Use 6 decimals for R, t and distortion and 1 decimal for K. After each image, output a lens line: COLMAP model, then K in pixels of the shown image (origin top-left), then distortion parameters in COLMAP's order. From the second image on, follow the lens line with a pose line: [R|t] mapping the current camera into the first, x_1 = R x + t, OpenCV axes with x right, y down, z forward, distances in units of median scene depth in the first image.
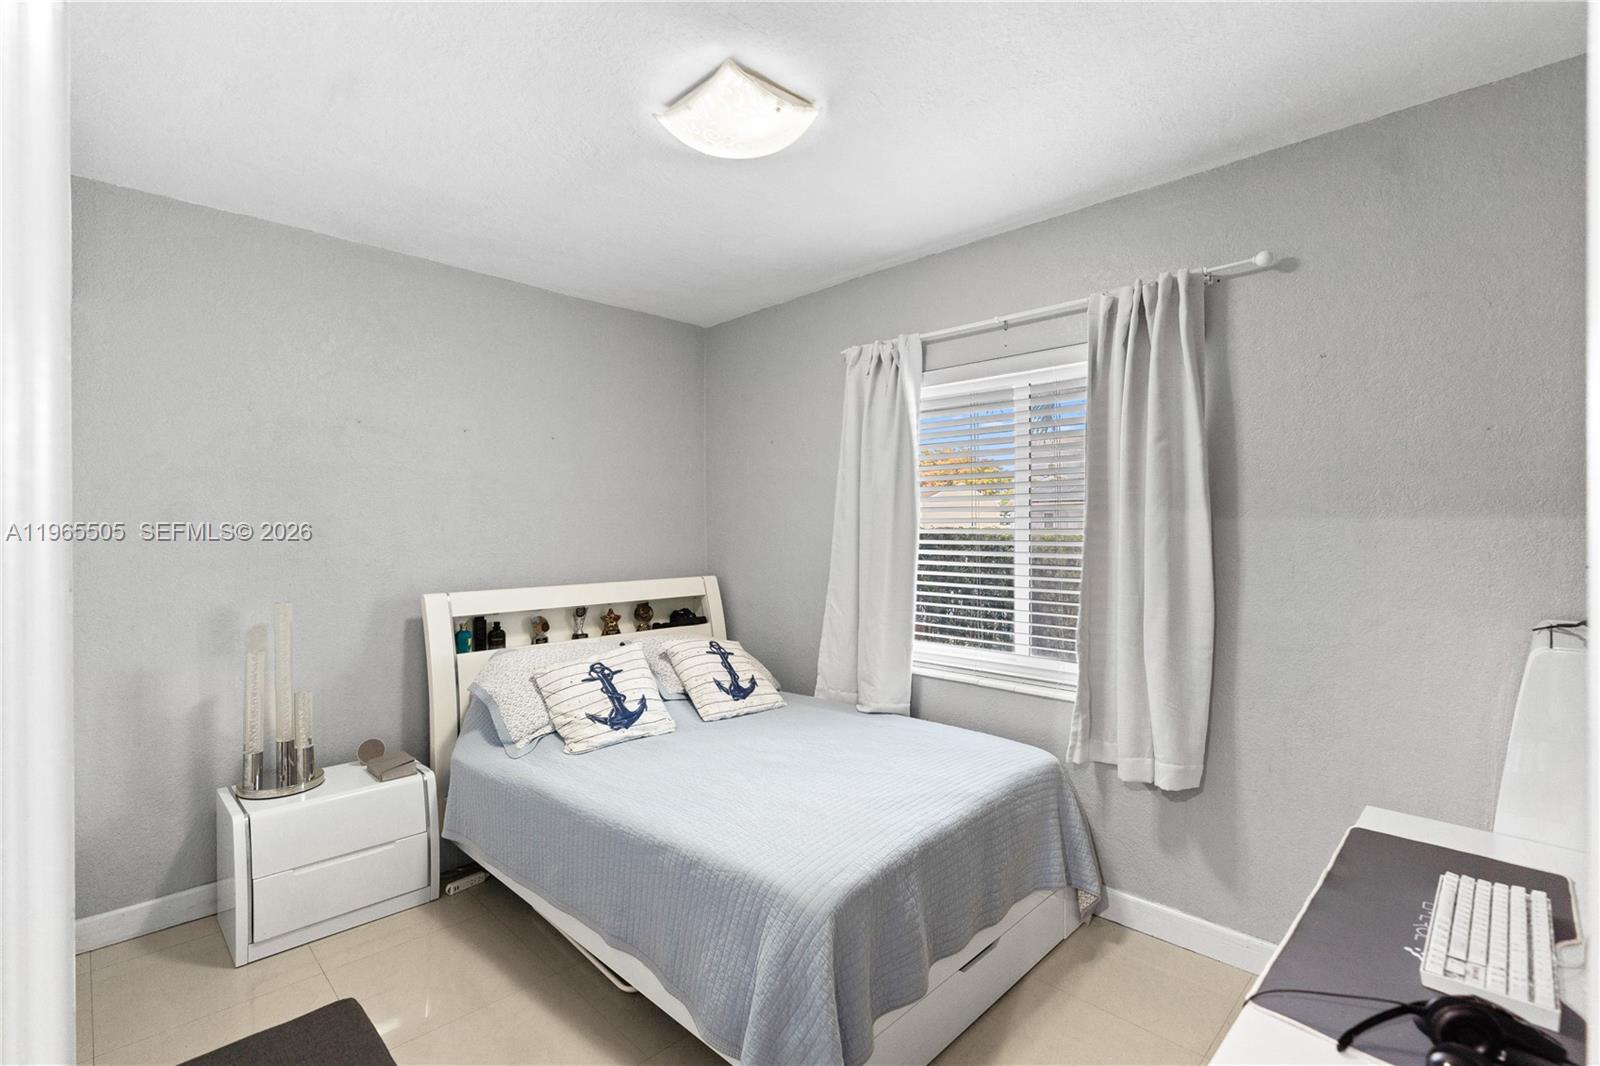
lens RADIAL K [[720.9, 0, 797.9], [0, 720.9, 531.3], [0, 0, 1]] dist [-0.006184, 0.001312]
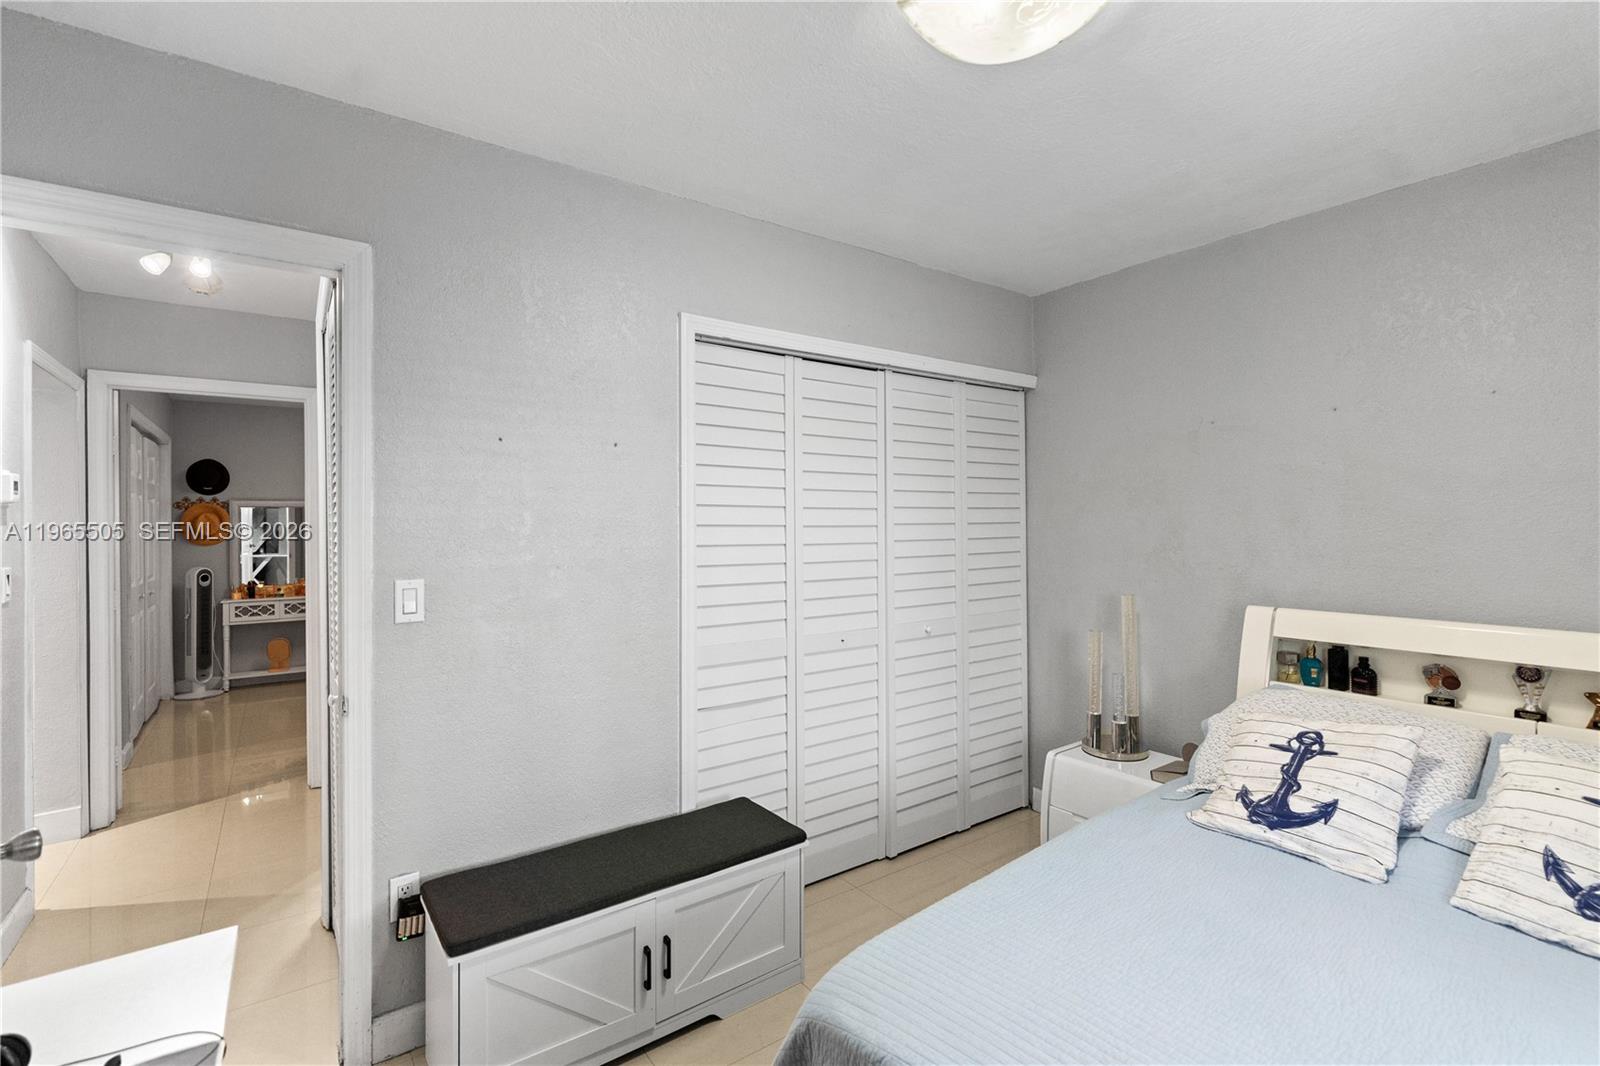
lens RADIAL K [[720.9, 0, 806.0], [0, 720.9, 528.3], [0, 0, 1]] dist [-0.006184, 0.001312]
pose [[-0.156742, 0.005967, -0.987622, 0.444329], [-0.002938, 0.999975, 0.006508, -0.012845], [0.987635, 0.003922, -0.156720, 0.593133]]
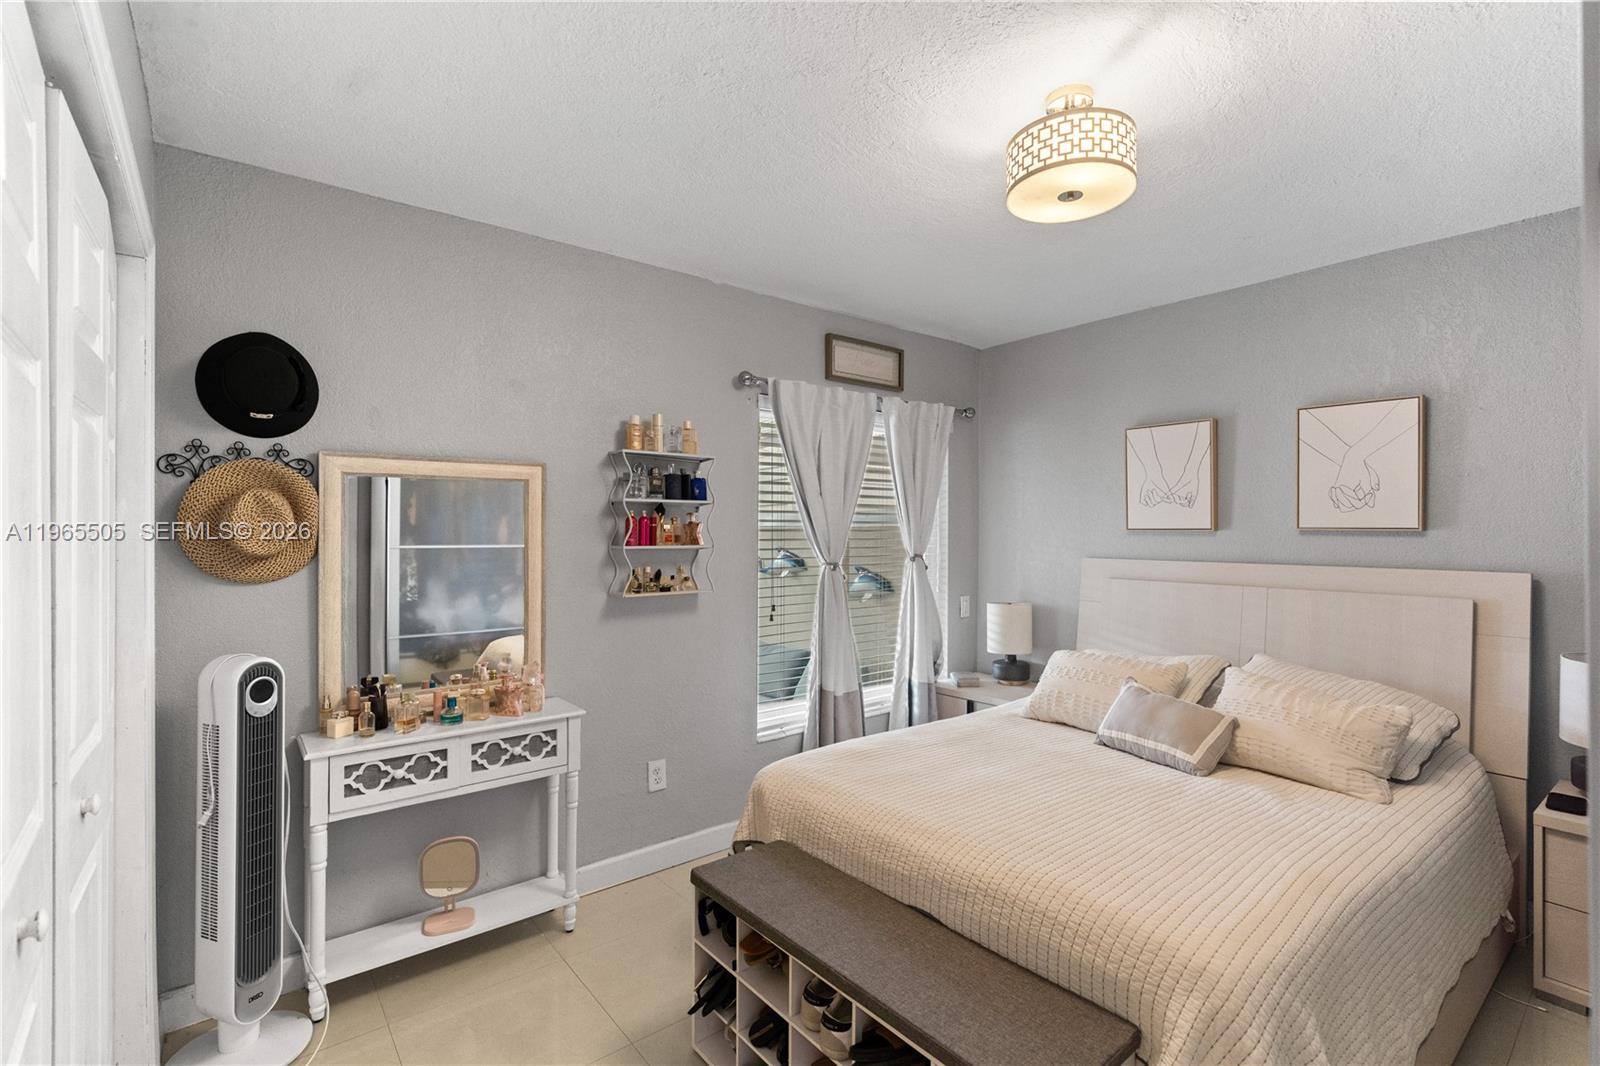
lens RADIAL K [[720.9, 0, 802.8], [0, 720.9, 531.1], [0, 0, 1]] dist [-0.006184, 0.001312]
pose [[-0.119565, 0.005177, -0.992813, 0.317127], [-0.011447, 0.999913, 0.006592, -0.012156], [0.992760, 0.012152, -0.119495, 0.434862]]
